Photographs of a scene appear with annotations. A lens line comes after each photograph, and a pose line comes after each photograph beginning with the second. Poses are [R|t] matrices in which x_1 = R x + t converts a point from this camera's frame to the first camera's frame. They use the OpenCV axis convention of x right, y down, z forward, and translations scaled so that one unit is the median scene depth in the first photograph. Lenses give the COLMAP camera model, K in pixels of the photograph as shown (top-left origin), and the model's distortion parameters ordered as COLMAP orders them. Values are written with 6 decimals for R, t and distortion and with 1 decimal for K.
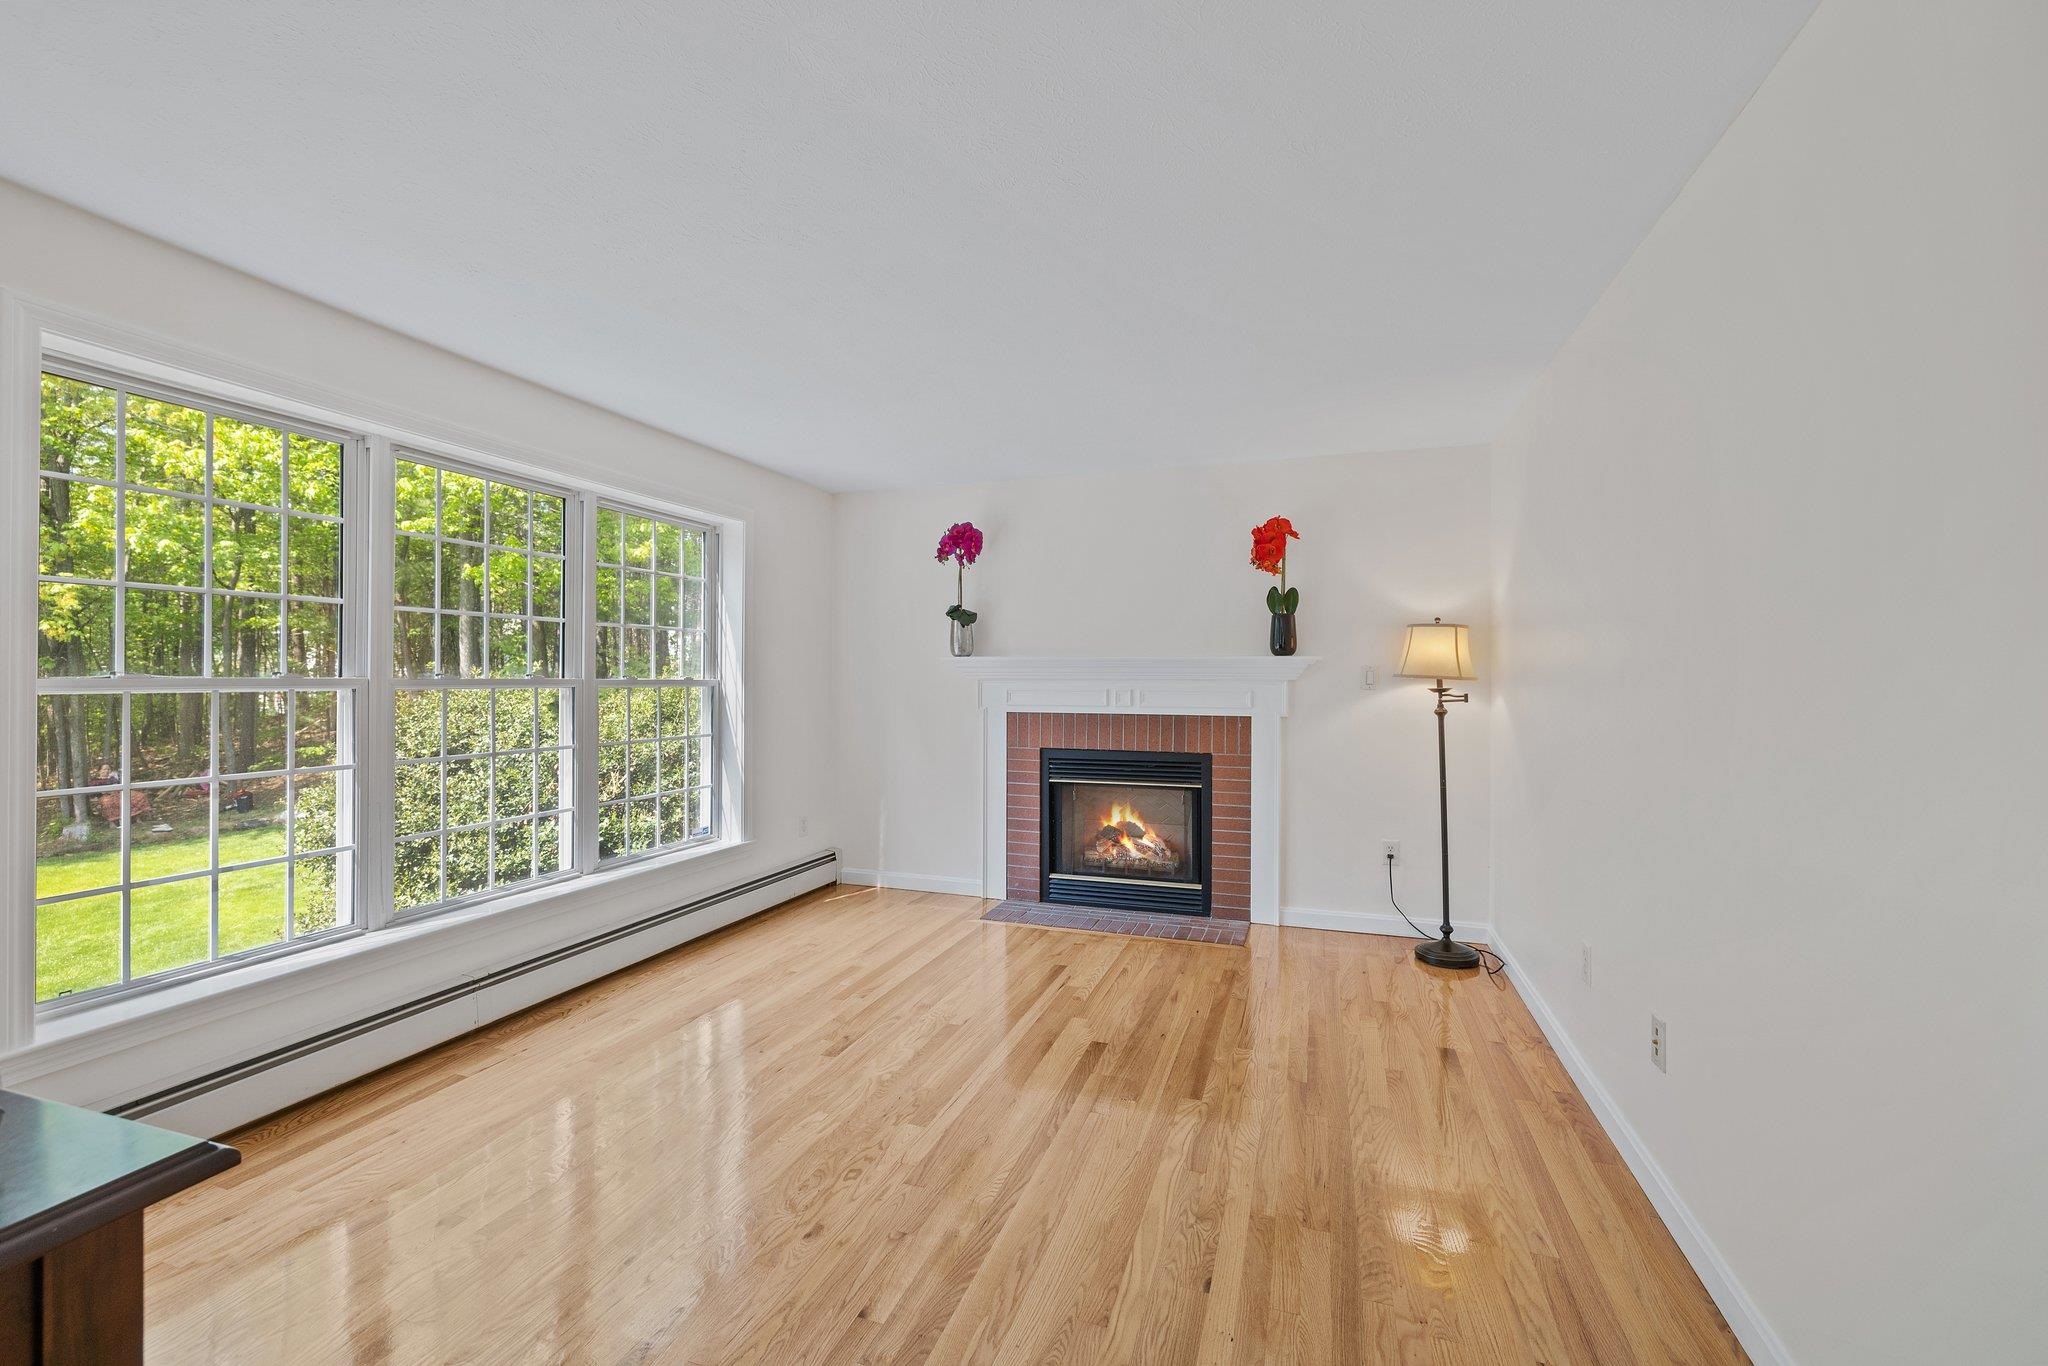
lens RADIAL K [[862.5, 0, 1019.9], [0, 862.5, 677.6], [0, 0, 1]] dist [-0.004792, 0.001154]
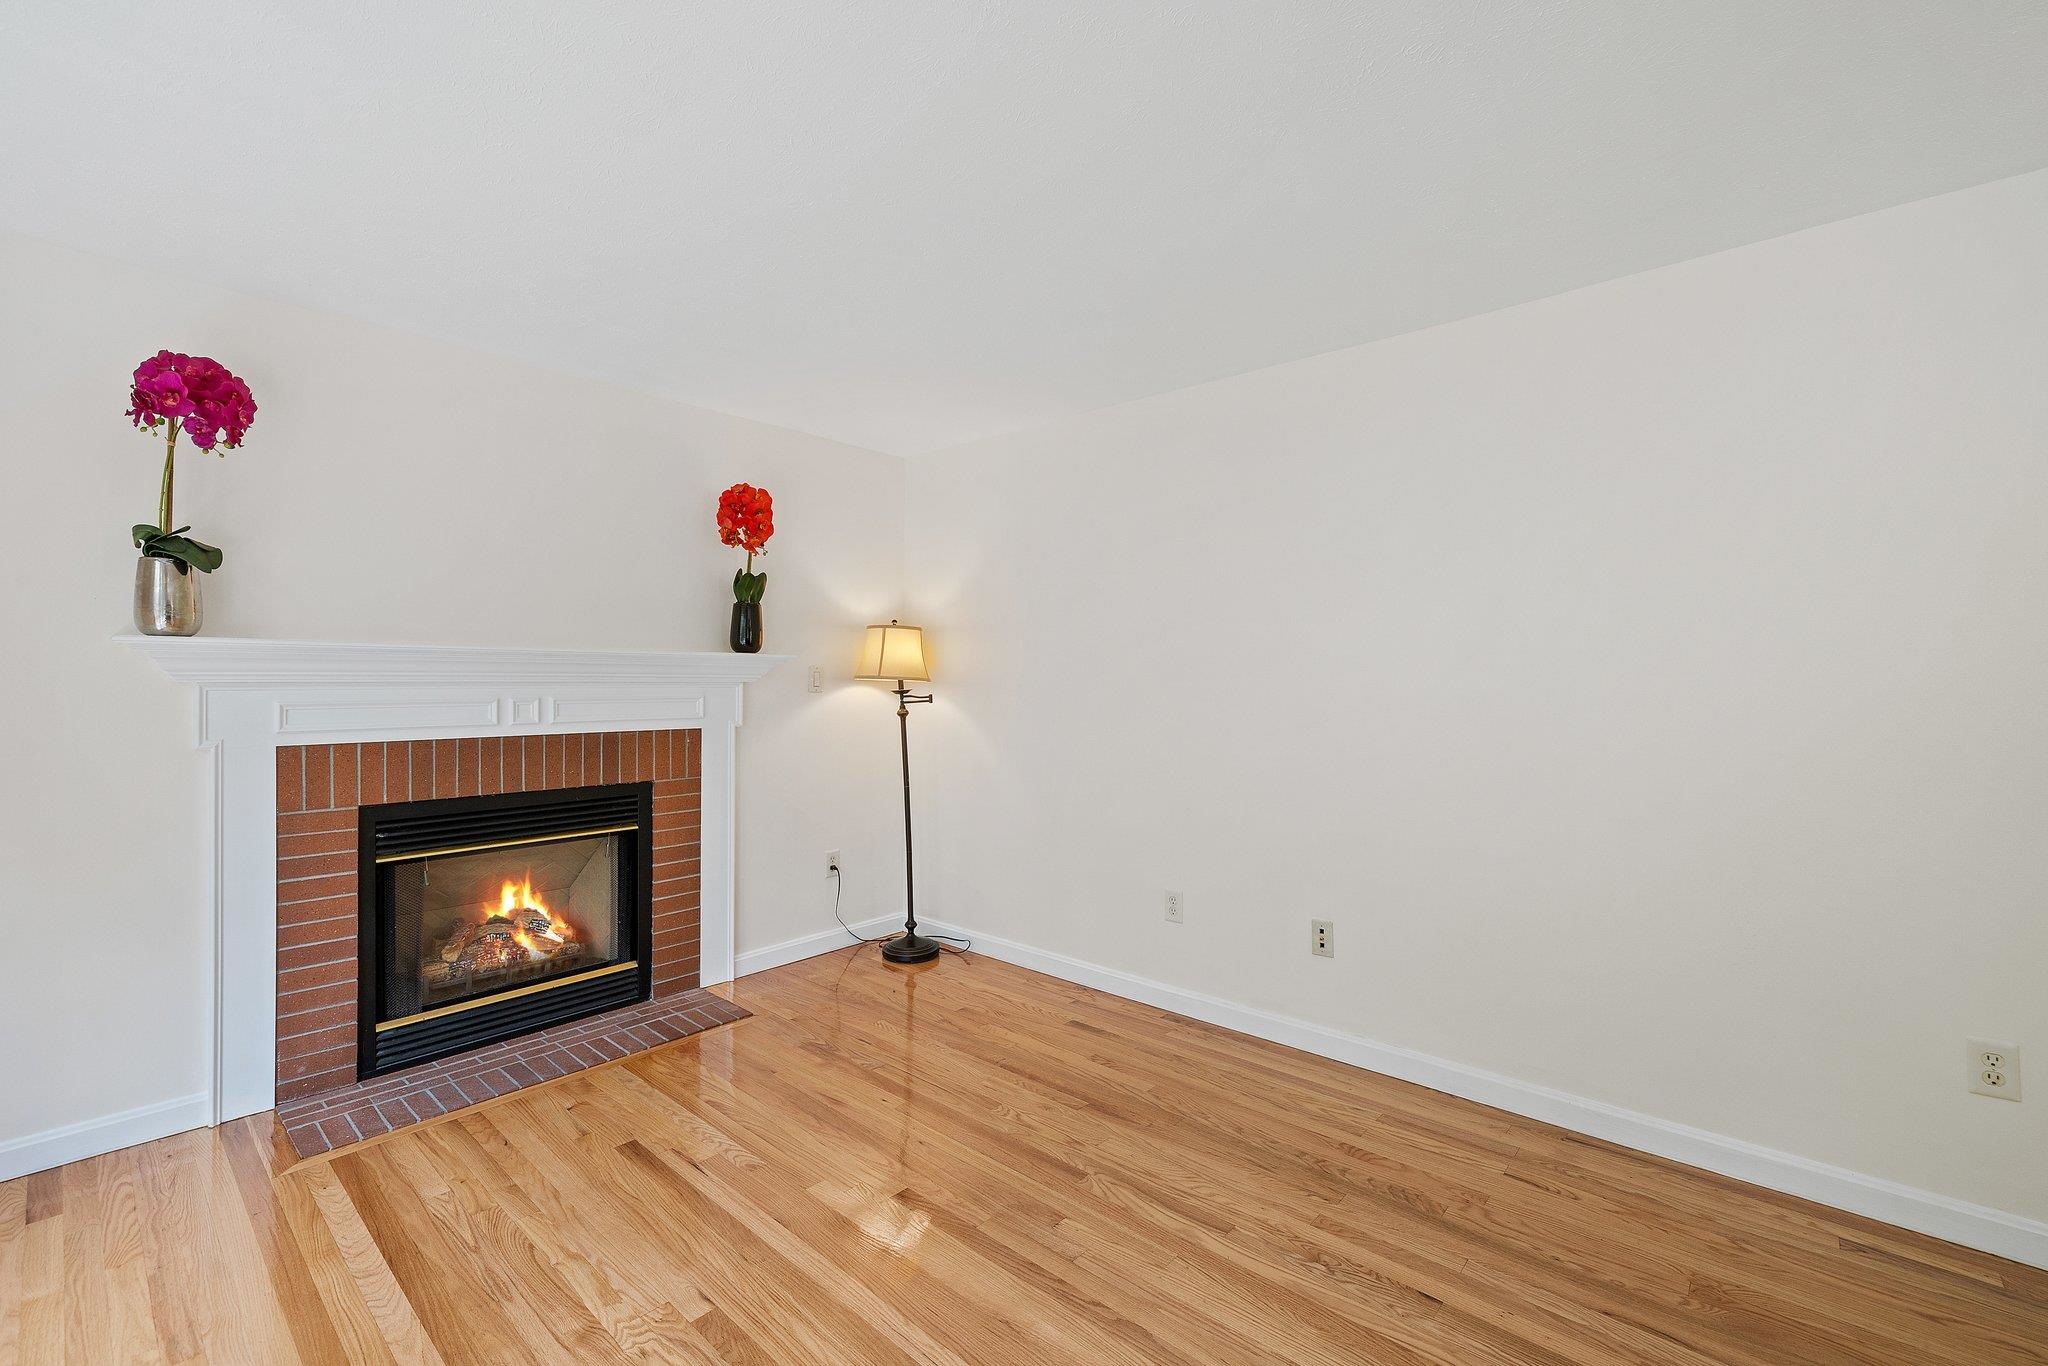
lens RADIAL K [[862.5, 0, 1021.2], [0, 862.5, 684.9], [0, 0, 1]] dist [-0.004792, 0.001154]
pose [[0.393203, -0.007534, 0.919421, -0.341468], [0.002358, 0.999971, 0.007186, -0.000142], [-0.919449, -0.000657, 0.393209, 0.415315]]
